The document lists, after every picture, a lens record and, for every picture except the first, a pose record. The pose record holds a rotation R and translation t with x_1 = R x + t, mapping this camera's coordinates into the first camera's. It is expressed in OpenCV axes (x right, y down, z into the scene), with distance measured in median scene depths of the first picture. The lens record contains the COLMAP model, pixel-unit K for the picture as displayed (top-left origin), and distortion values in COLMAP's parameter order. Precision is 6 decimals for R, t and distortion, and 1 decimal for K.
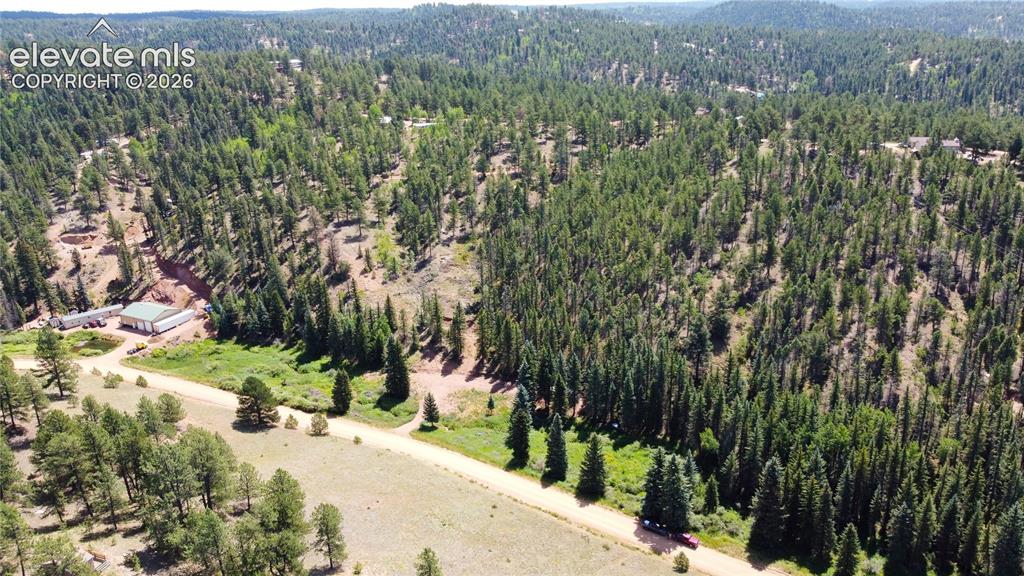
lens RADIAL K [[781.8, 0, 512.0], [0, 781.8, 288.0], [0, 0, 1]] dist [-0.003865, -0.000627]
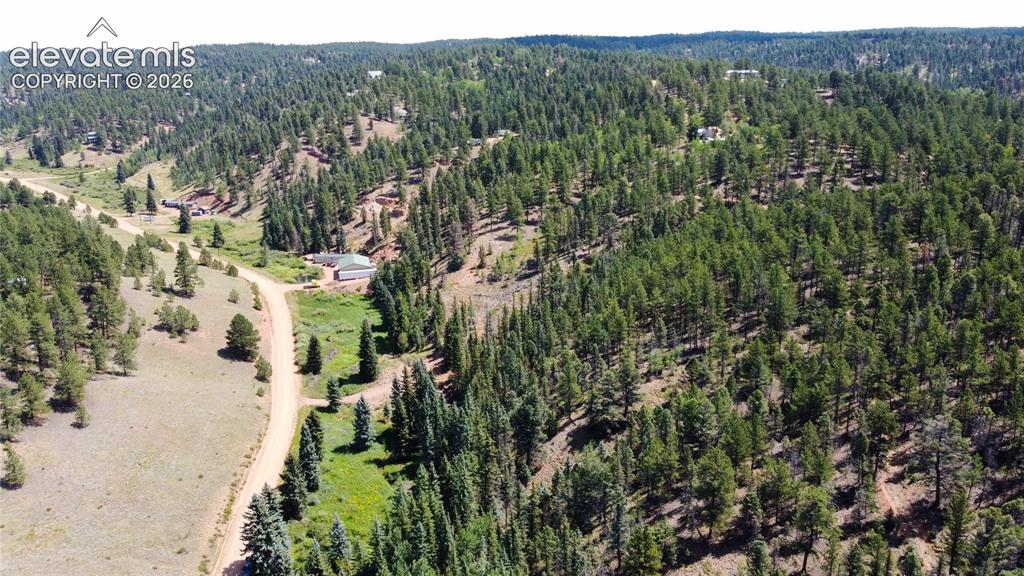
lens RADIAL K [[784.9, 0, 512.0], [0, 784.9, 288.0], [0, 0, 1]] dist [-0.014485, 0.007421]
pose [[0.646492, 0.220576, -0.730339, 0.621104], [-0.237244, 0.967955, 0.082333, -0.095589], [0.725096, 0.120041, 0.678105, 0.370309]]
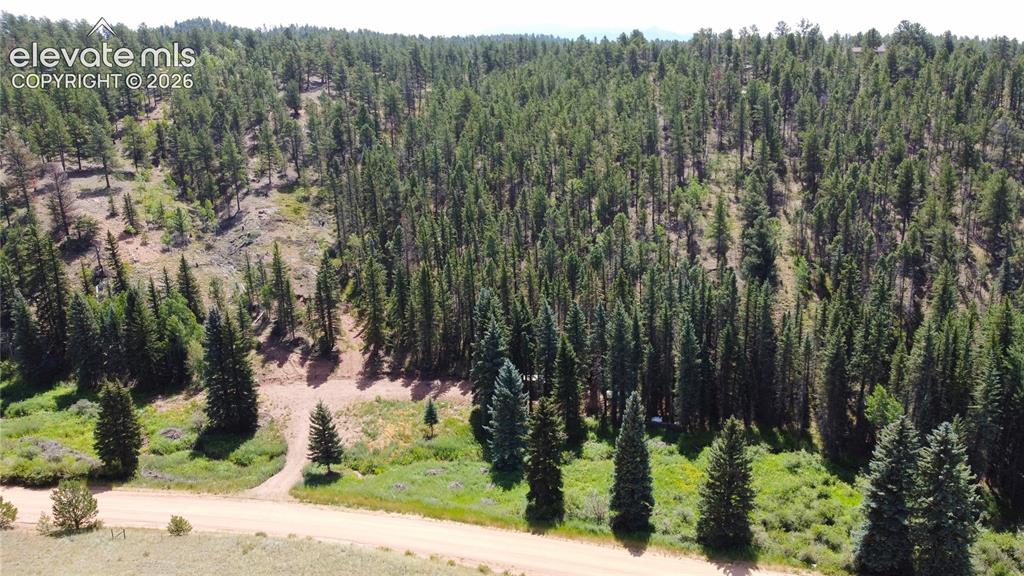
lens RADIAL K [[784.9, 0, 512.0], [0, 784.9, 288.0], [0, 0, 1]] dist [-0.014485, 0.007421]
pose [[0.943582, -0.084665, 0.320133, -0.115116], [0.107171, 0.992810, -0.053317, 0.081612], [-0.313317, 0.084618, 0.945871, 0.399576]]
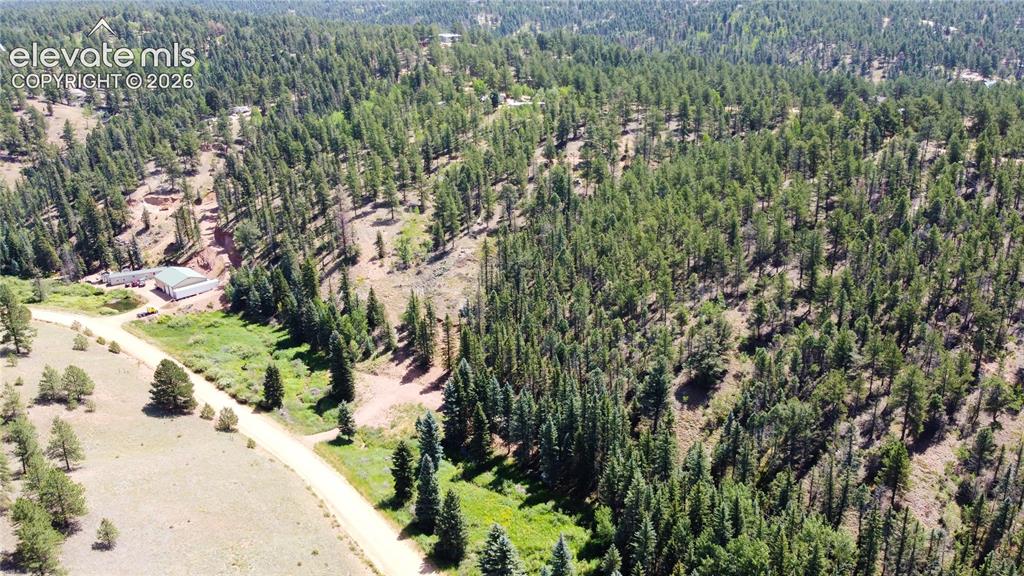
lens RADIAL K [[781.8, 0, 512.0], [0, 781.8, 288.0], [0, 0, 1]] dist [-0.003865, -0.000627]
pose [[0.947159, 0.107267, -0.302298, 0.268053], [-0.099823, 0.994200, 0.040014, -0.041662], [0.304837, -0.007724, 0.952373, 0.166755]]
